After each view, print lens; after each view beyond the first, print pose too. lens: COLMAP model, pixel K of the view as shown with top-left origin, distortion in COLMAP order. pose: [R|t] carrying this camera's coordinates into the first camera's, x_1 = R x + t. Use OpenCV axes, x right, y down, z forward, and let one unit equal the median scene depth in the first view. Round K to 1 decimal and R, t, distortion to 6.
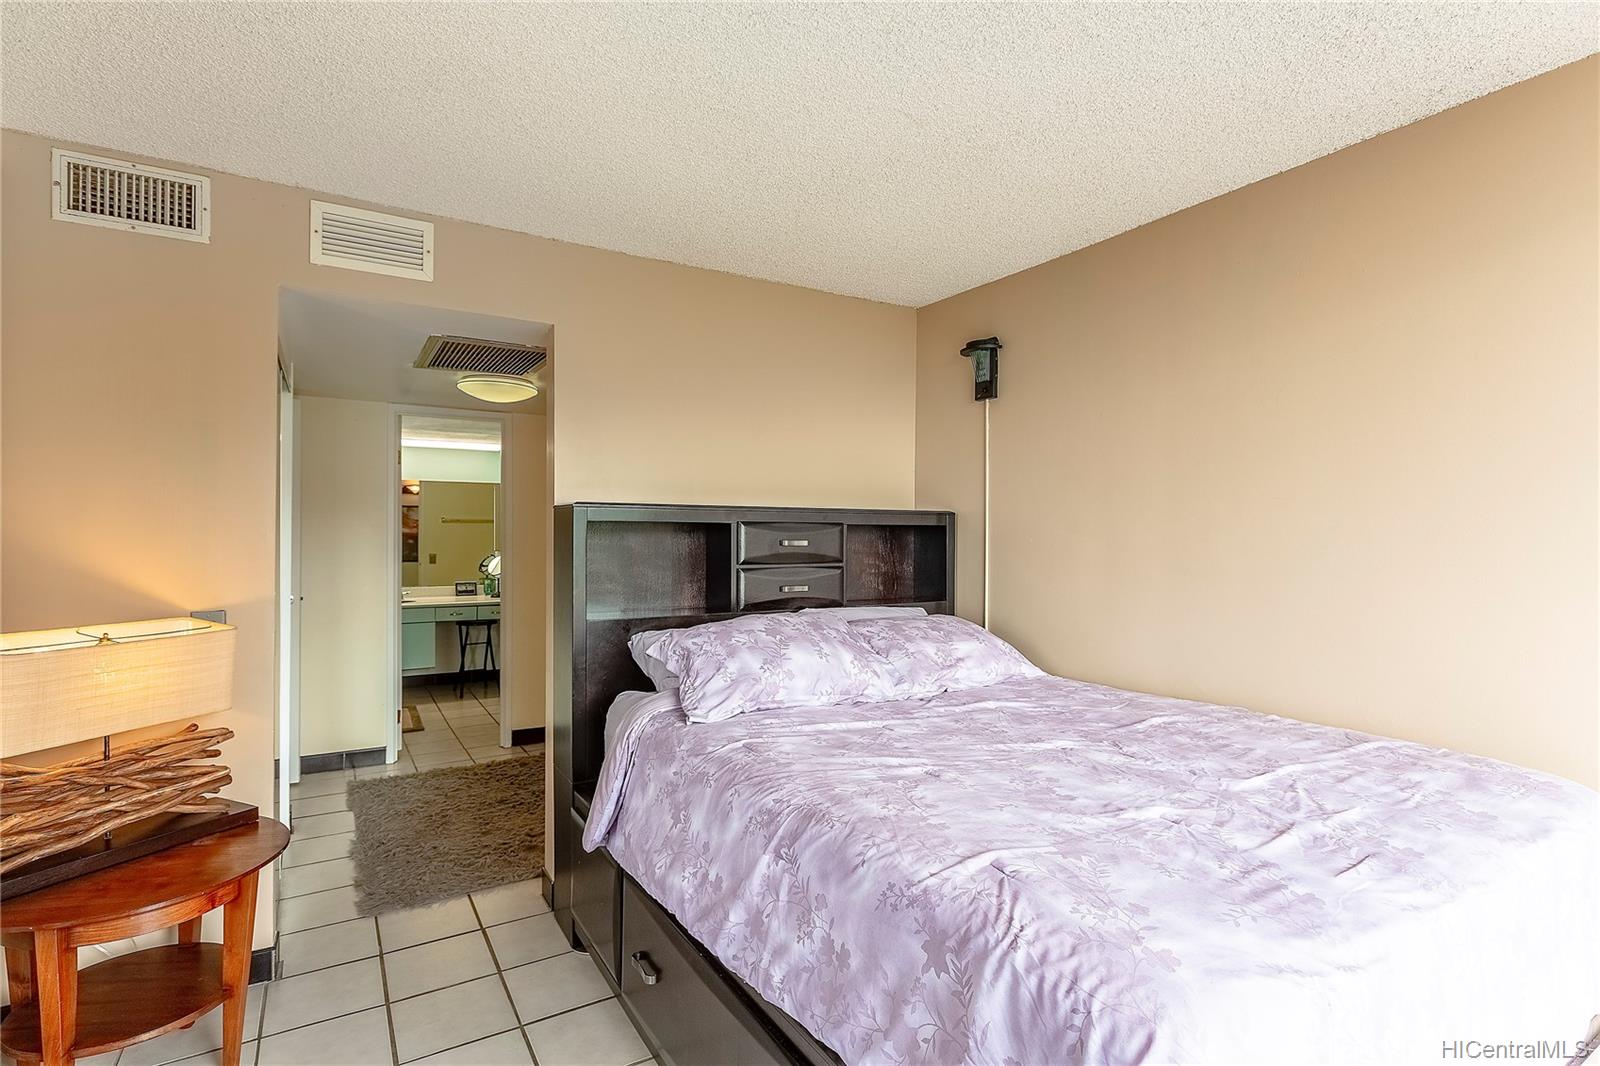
lens RADIAL K [[757.6, 0, 800.0], [0, 757.6, 533.0], [0, 0, 1]] dist [-0.003459, -0.000235]
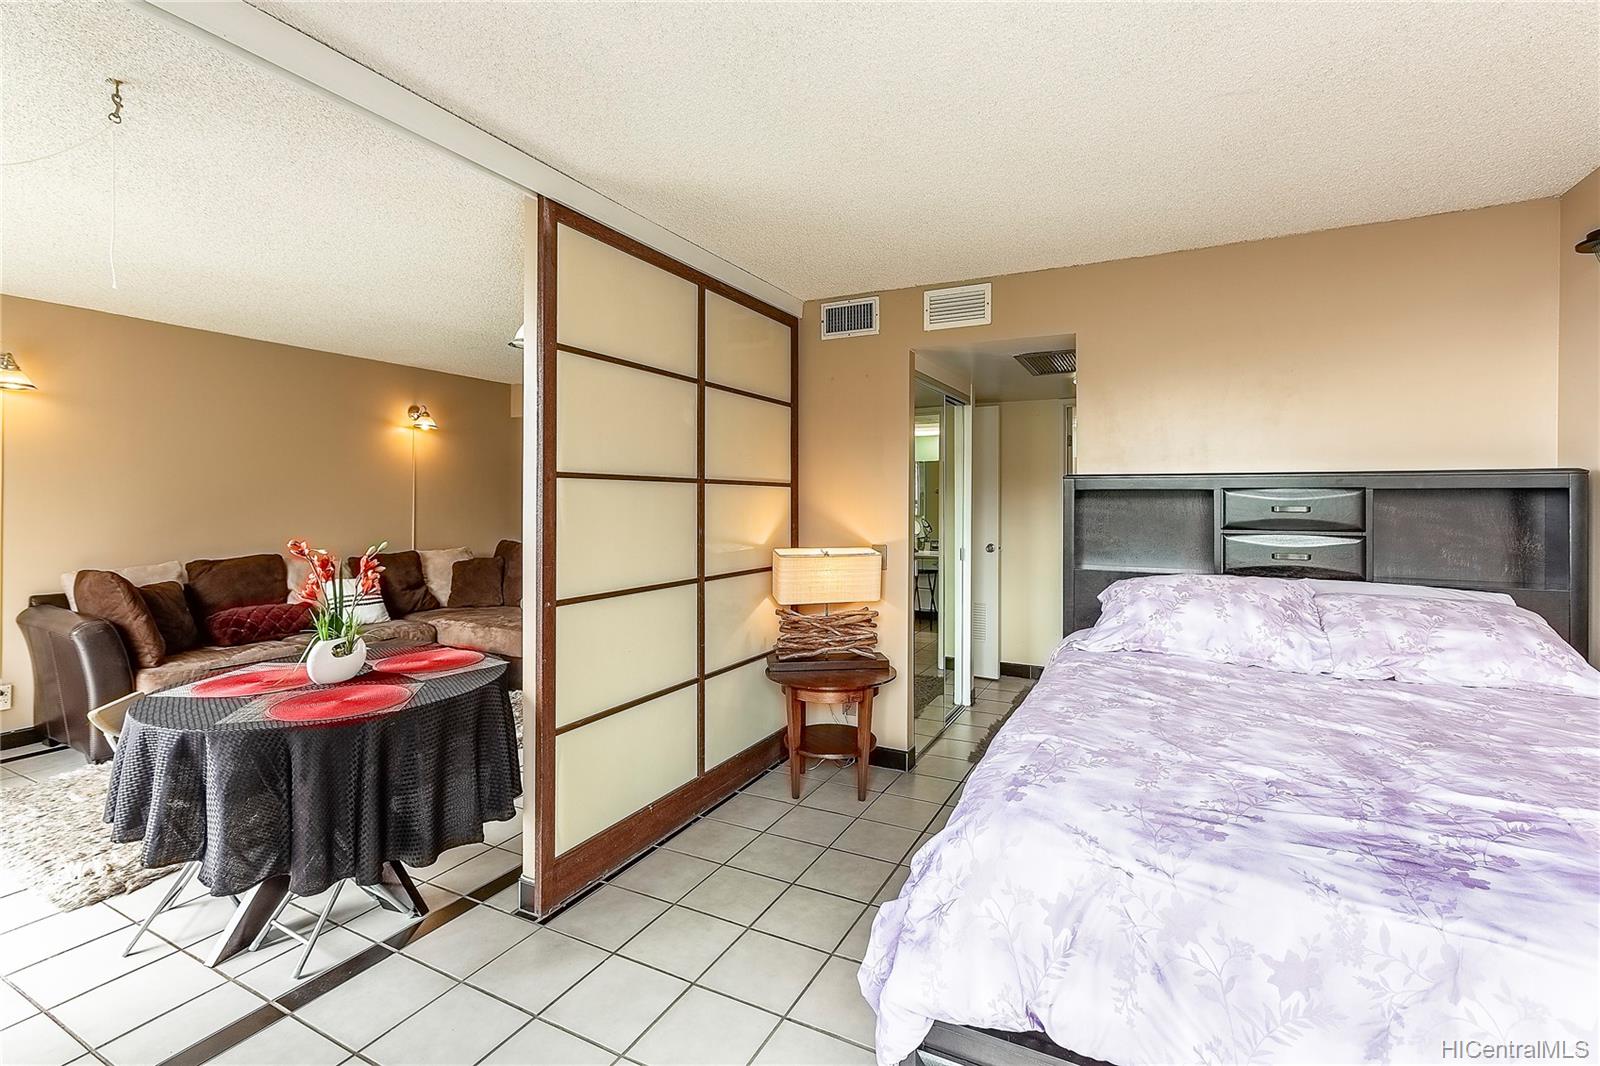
lens RADIAL K [[785.9, 0, 818.9], [0, 785.9, 495.4], [0, 0, 1]] dist [0.002457, -0.000062]
pose [[0.500018, -0.008565, -0.865973, 0.742925], [-0.000422, 0.999949, -0.010134, 0.008565], [0.866015, 0.005432, 0.499988, -0.025090]]
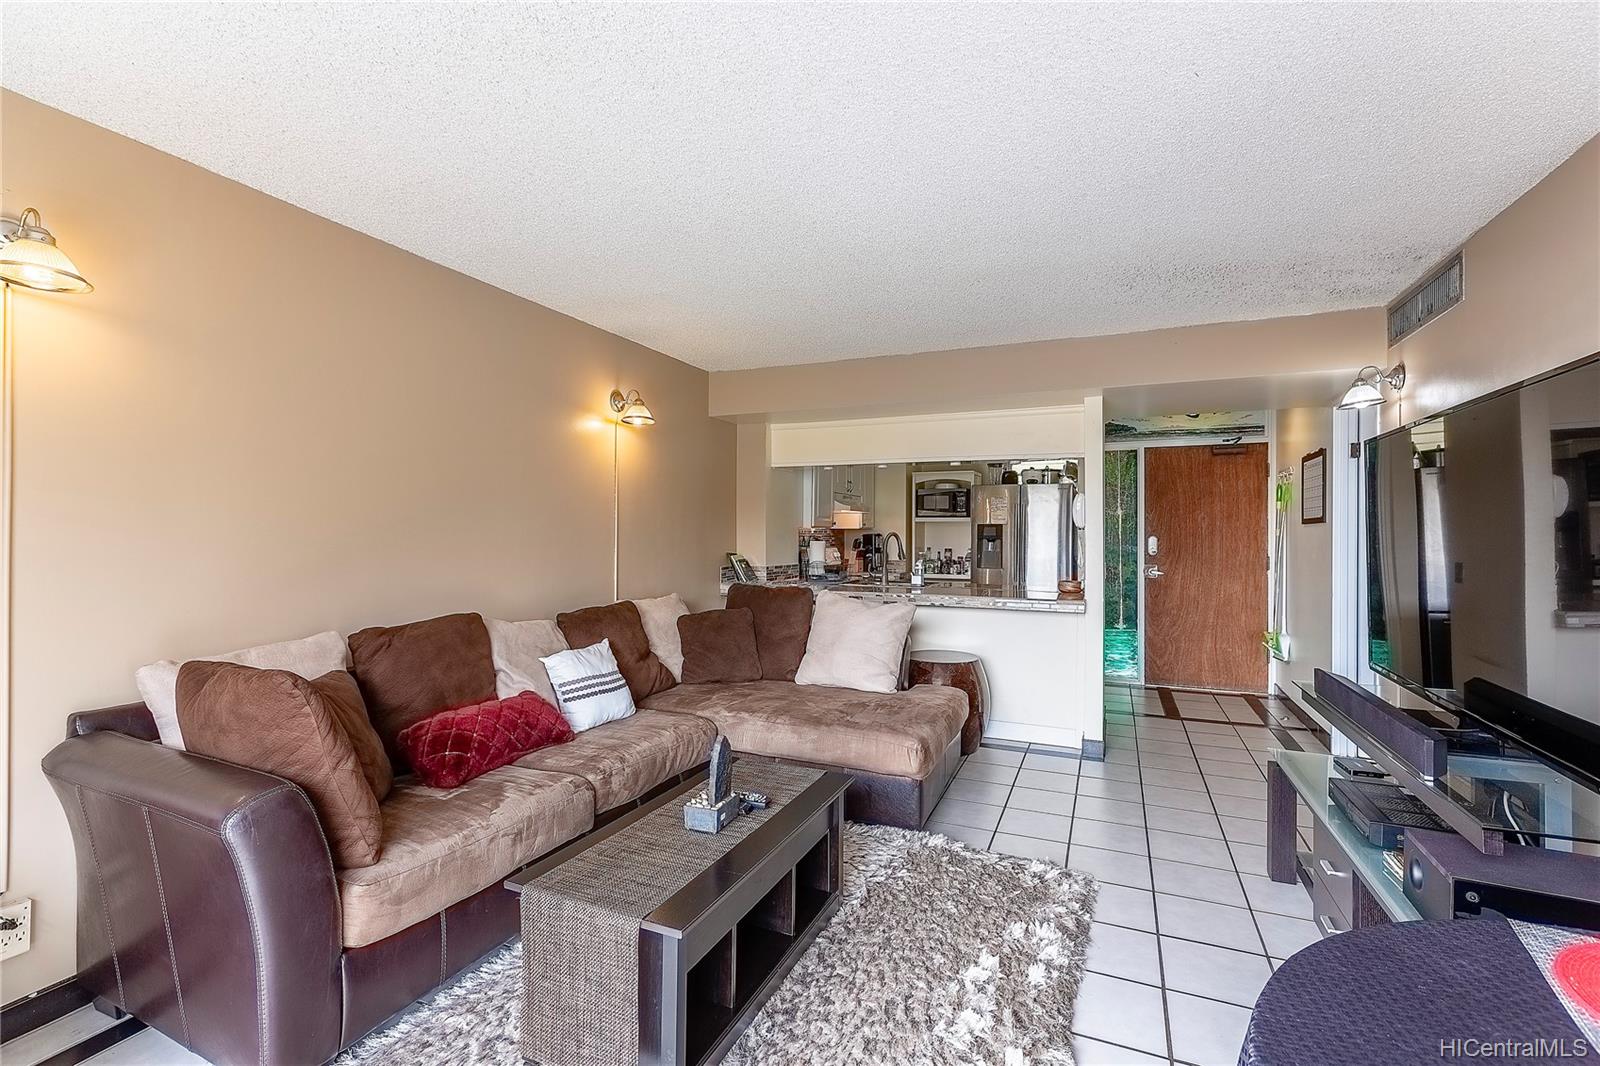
lens RADIAL K [[709.5, 0, 800.0], [0, 709.5, 533.0], [0, 0, 1]] dist [0.001019, 0.000832]
pose [[0.588961, -0.002852, -0.808157, -0.889822], [-0.001481, 0.999988, -0.004608, 0.021818], [0.808160, 0.003910, 0.588949, -0.599612]]
